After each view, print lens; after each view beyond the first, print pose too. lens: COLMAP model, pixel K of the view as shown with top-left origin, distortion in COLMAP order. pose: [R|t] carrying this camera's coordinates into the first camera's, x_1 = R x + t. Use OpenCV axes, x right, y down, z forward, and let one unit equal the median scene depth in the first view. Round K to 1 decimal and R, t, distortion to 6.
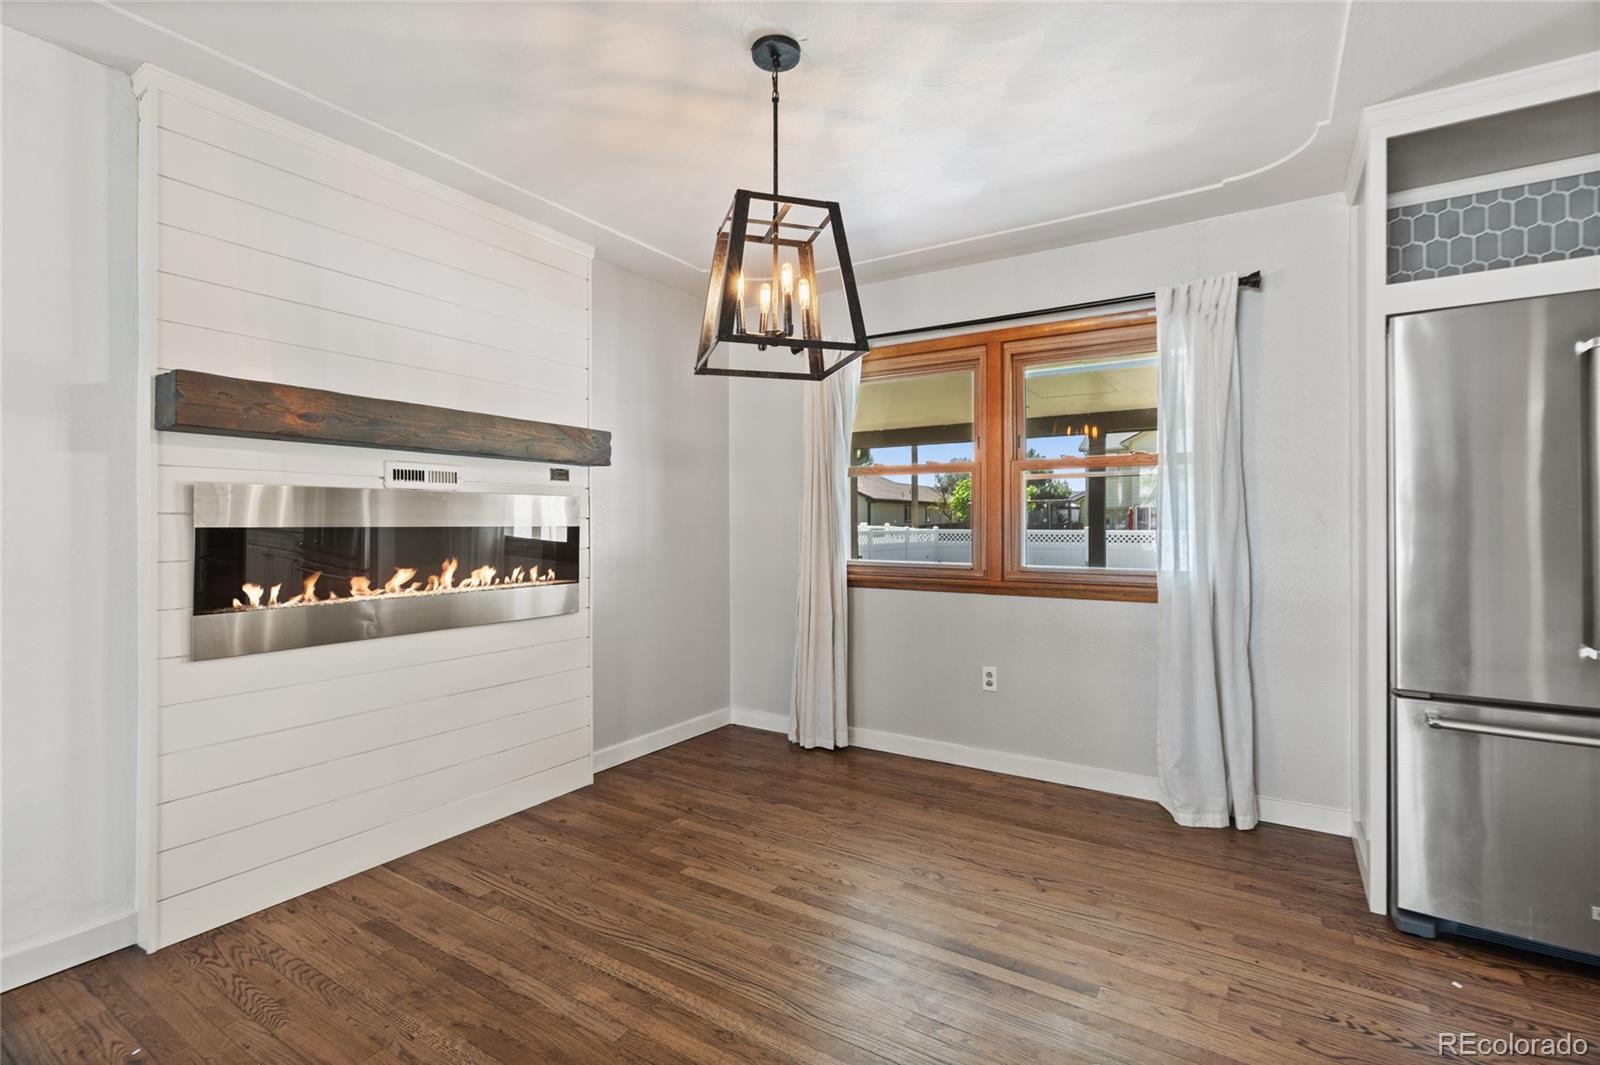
lens RADIAL K [[728.1, 0, 801.4], [0, 728.1, 522.8], [0, 0, 1]] dist [-0.010695, 0.003549]
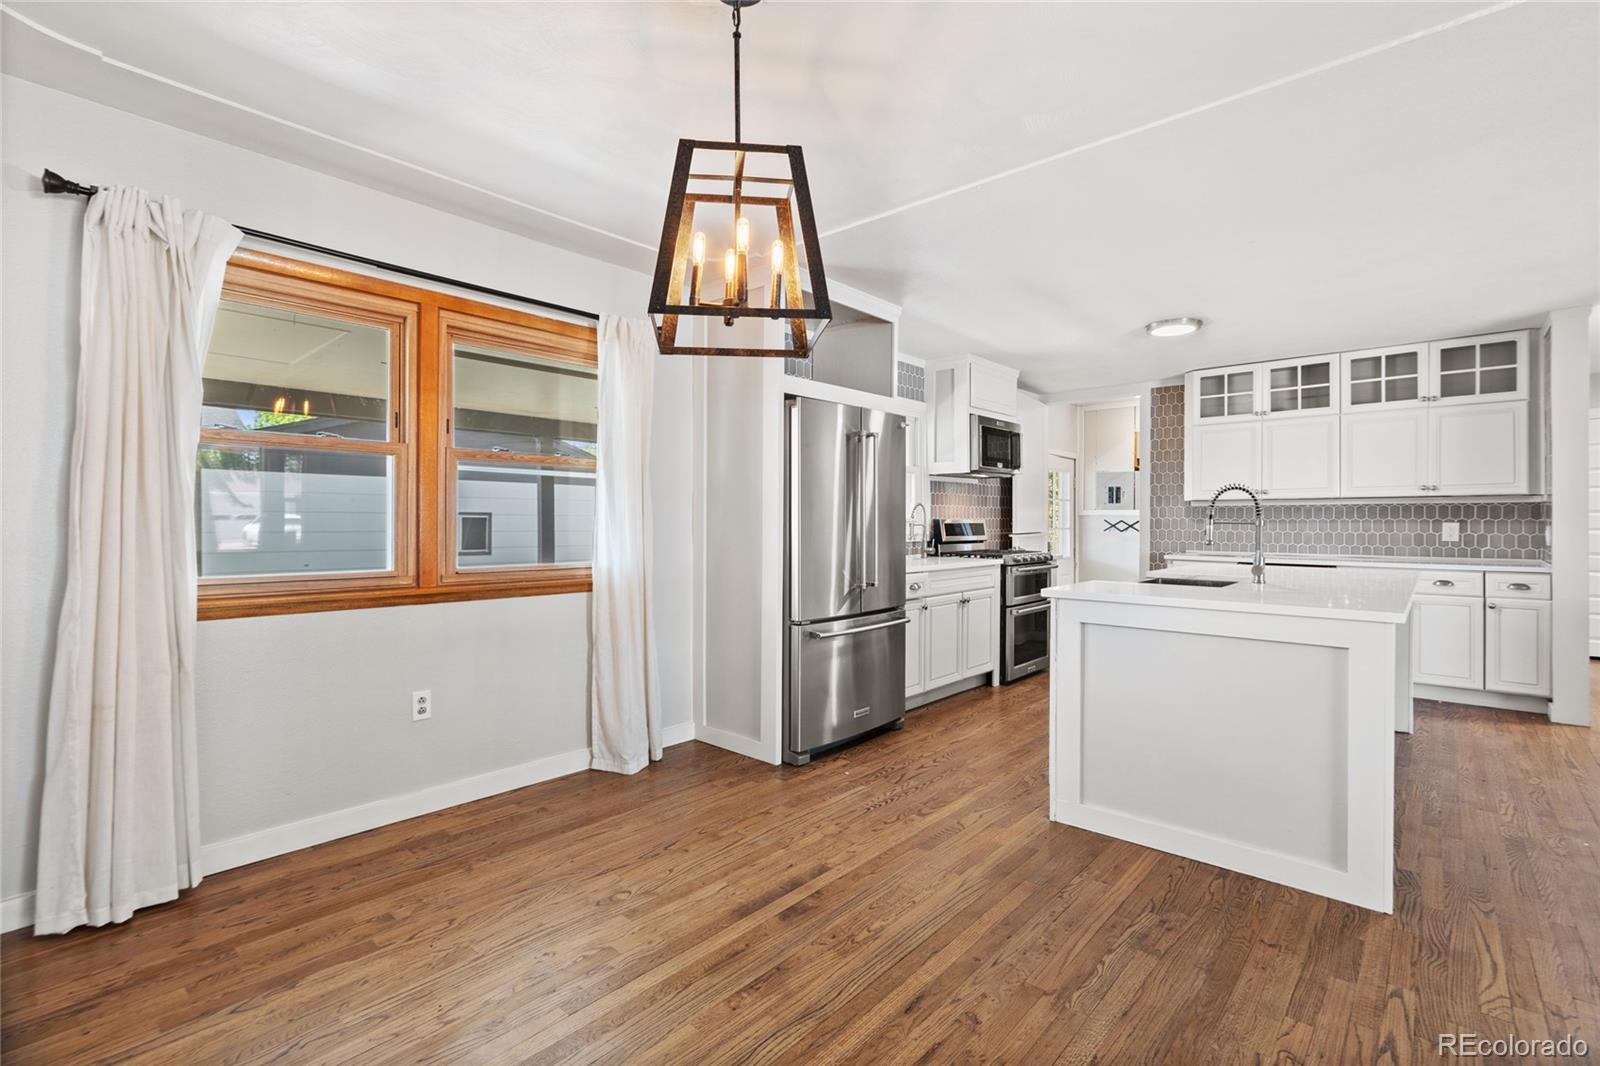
lens RADIAL K [[728.1, 0, 798.8], [0, 728.1, 522.7], [0, 0, 1]] dist [-0.010695, 0.003549]
pose [[0.162105, 0.000660, 0.986773, -0.652805], [-0.004840, 0.999988, 0.000126, 0.003266], [-0.986762, -0.004797, 0.162106, 0.577799]]
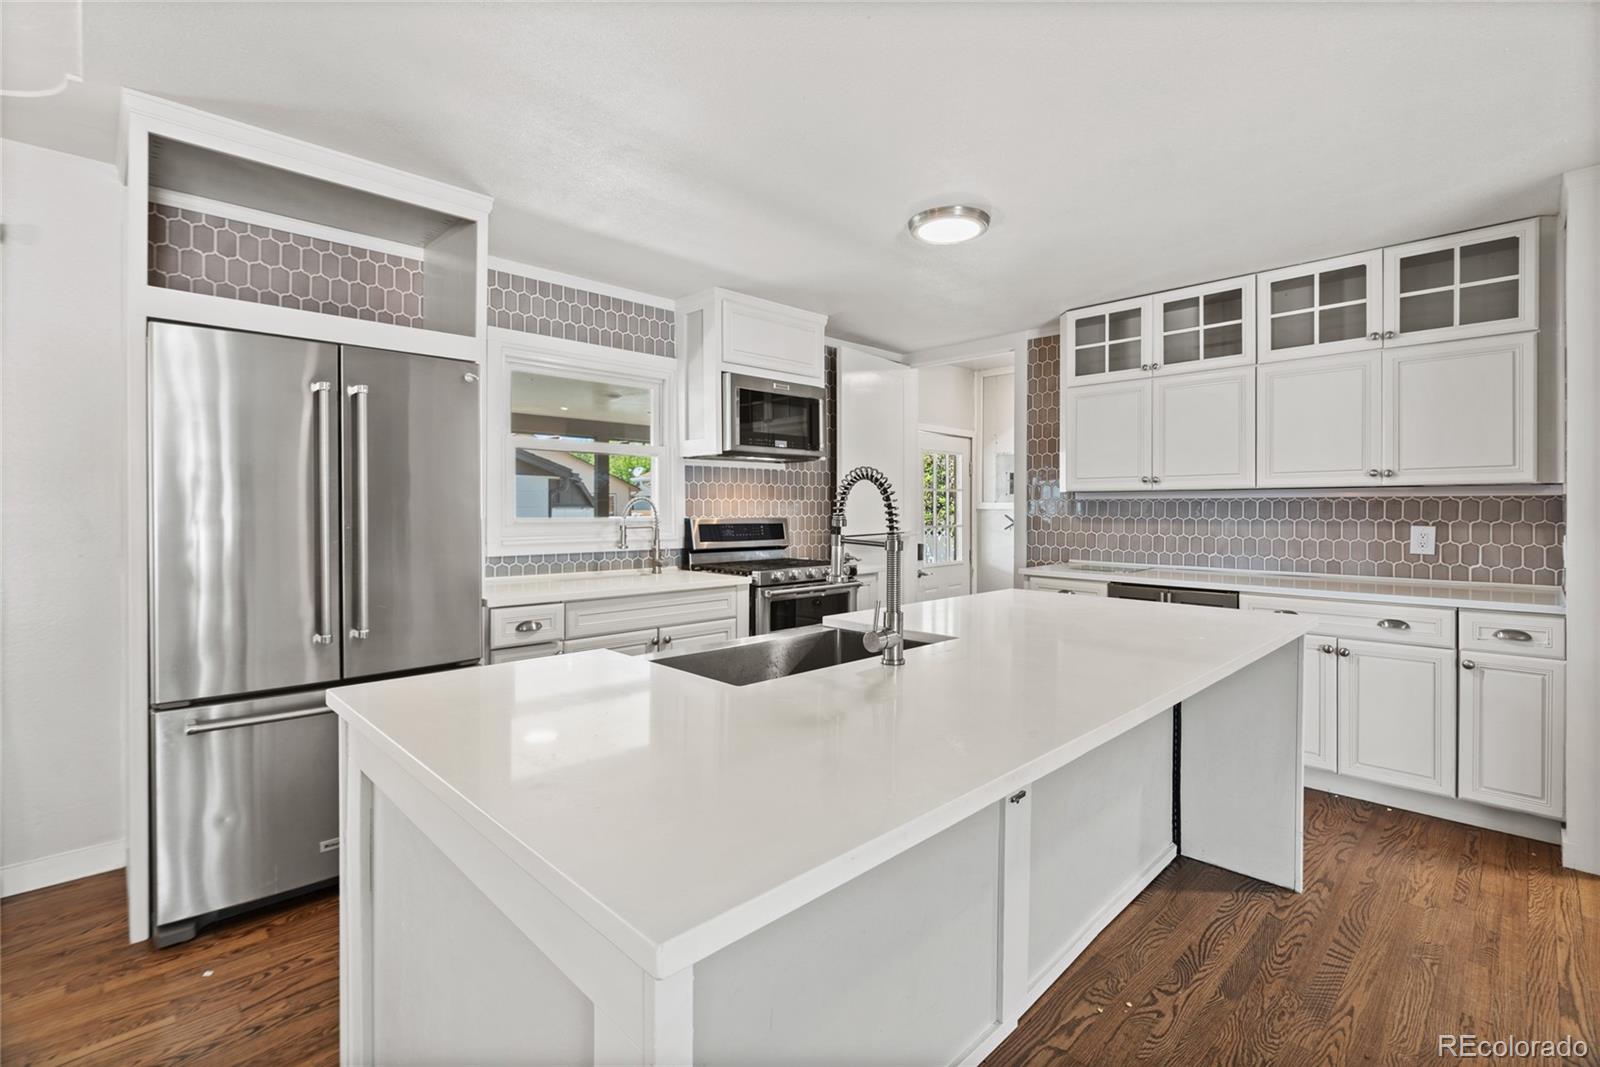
lens RADIAL K [[728.1, 0, 799.7], [0, 728.1, 514.2], [0, 0, 1]] dist [-0.010695, 0.003549]
pose [[0.225517, -0.004927, 0.974227, 0.055388], [-0.005070, 0.999968, 0.006231, -0.028594], [-0.974226, -0.006345, 0.225485, -0.051016]]
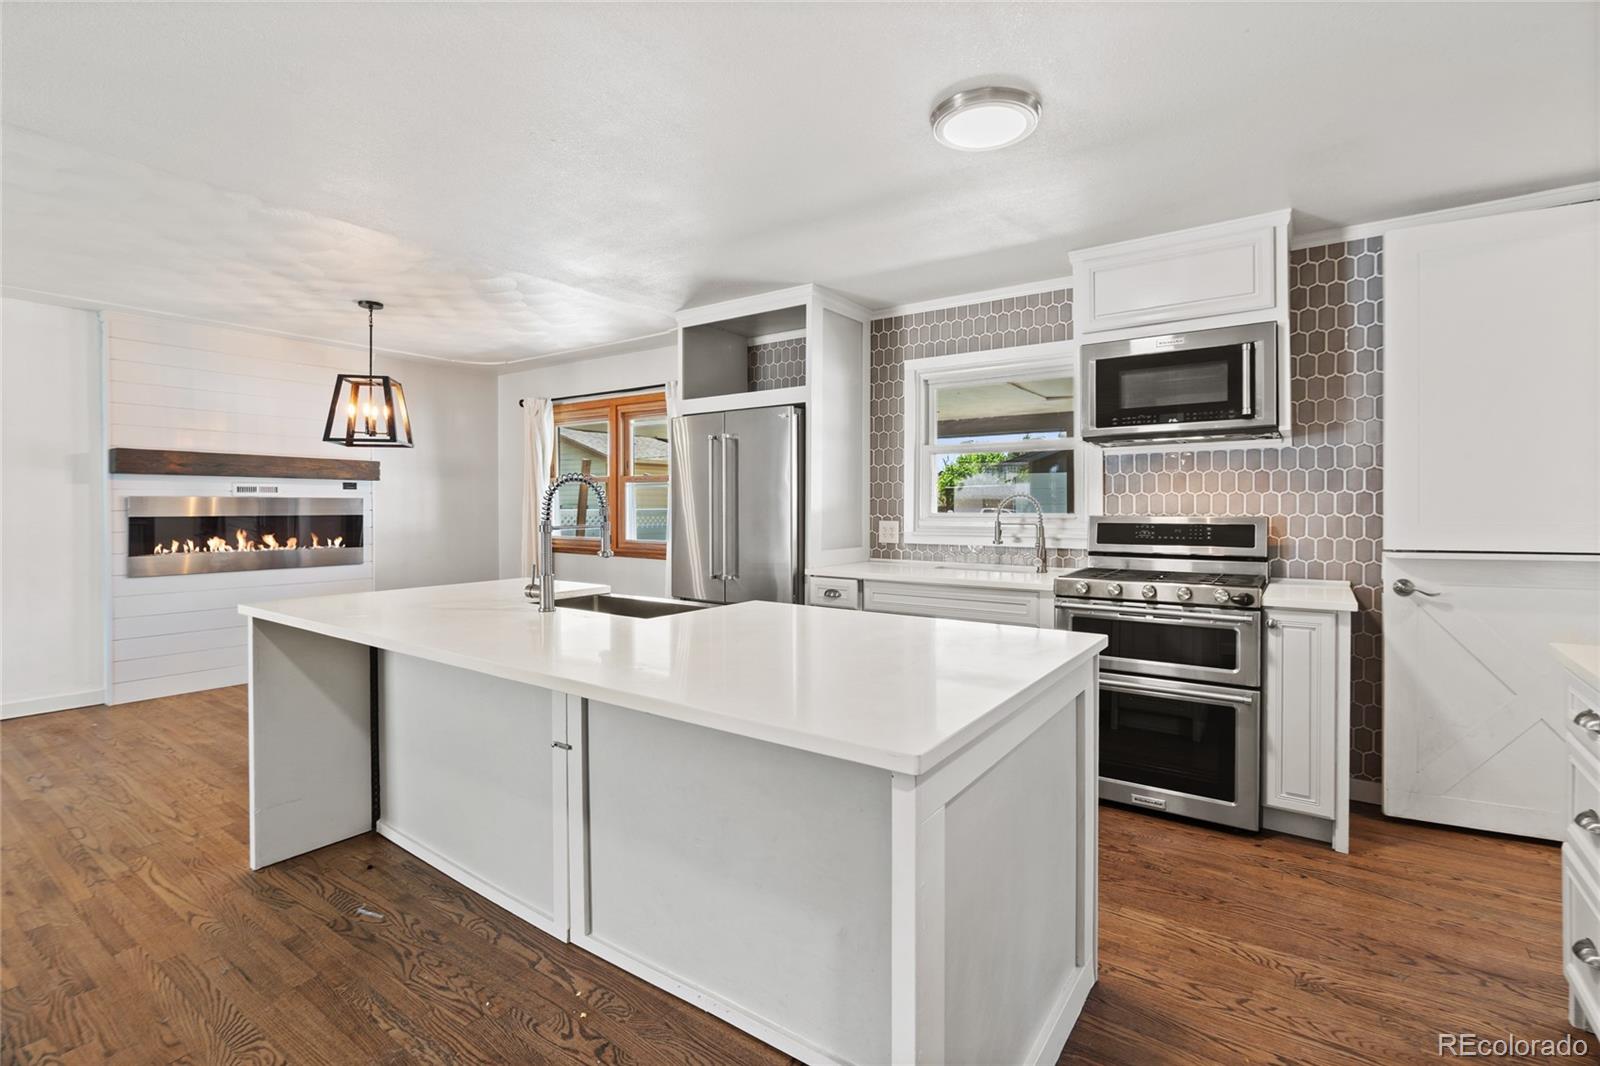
lens RADIAL K [[728.1, 0, 804.9], [0, 728.1, 513.3], [0, 0, 1]] dist [-0.010695, 0.003549]
pose [[0.998804, 0.003396, -0.048780, 1.035674], [-0.002773, 0.999914, 0.012840, -0.029569], [0.048819, -0.012689, 0.998727, -0.858259]]
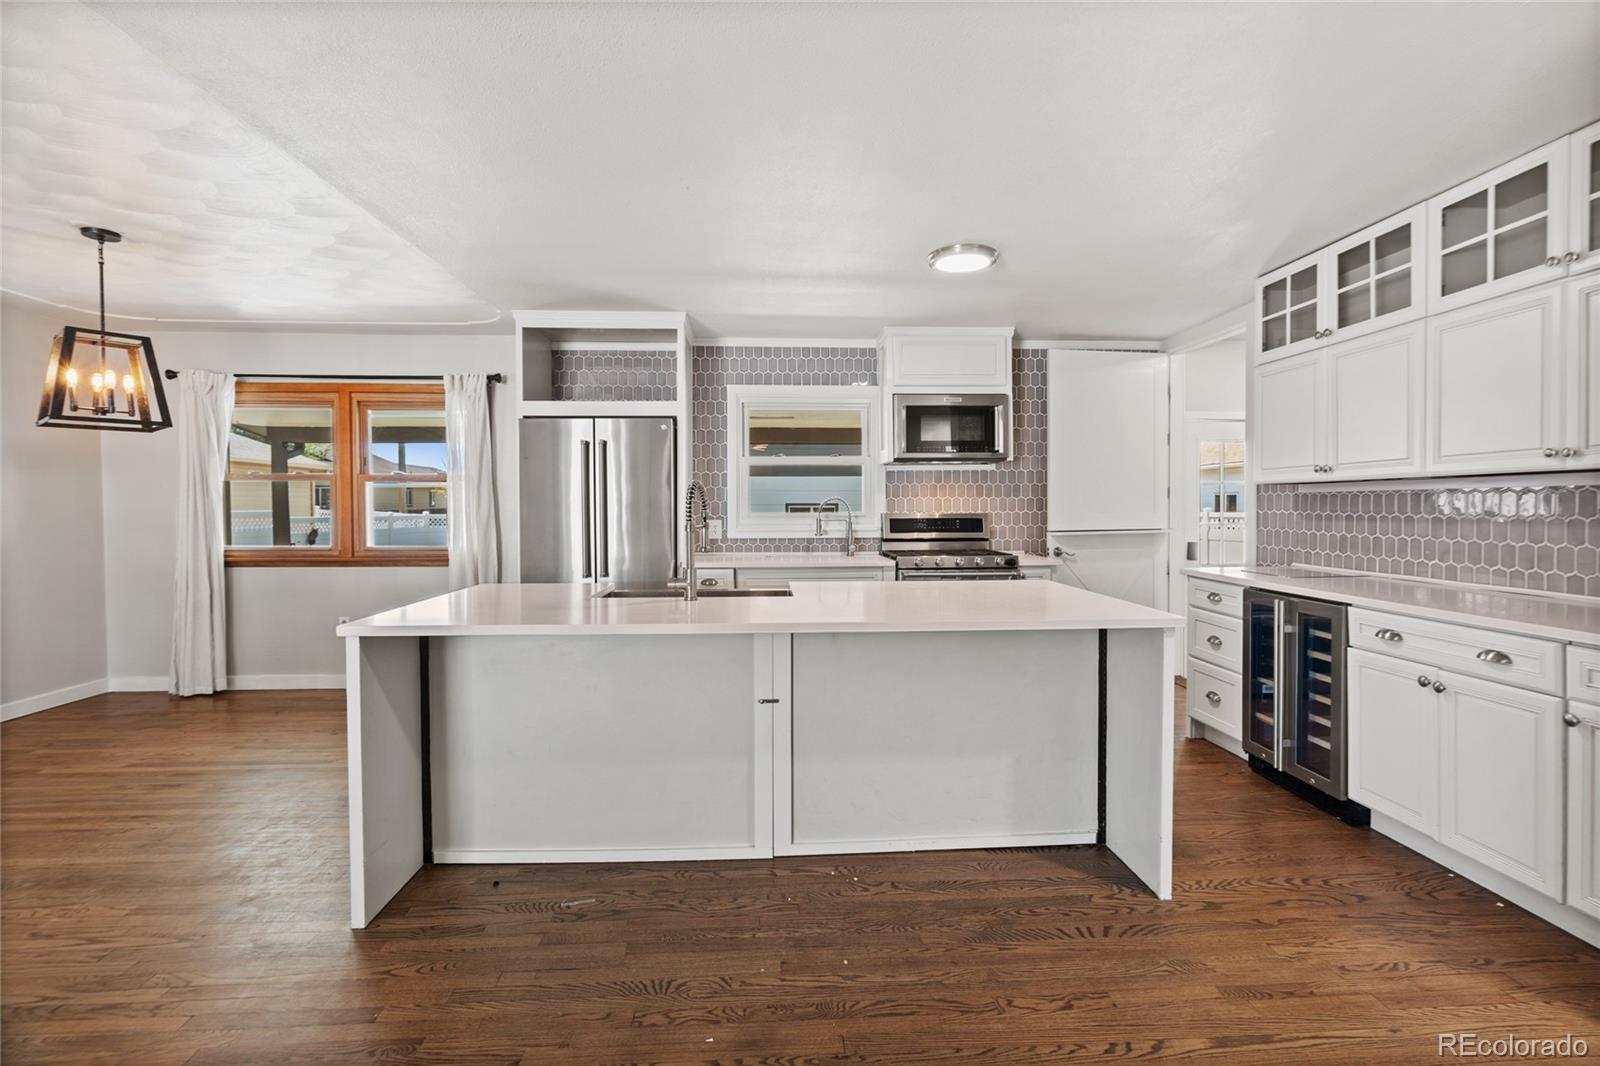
lens RADIAL K [[728.1, 0, 798.8], [0, 728.1, 522.5], [0, 0, 1]] dist [-0.010695, 0.003549]
pose [[0.814118, -0.013592, 0.580540, 0.211660], [-0.000256, 0.999718, 0.023766, -0.031014], [-0.580699, -0.019497, 0.813885, -0.905160]]
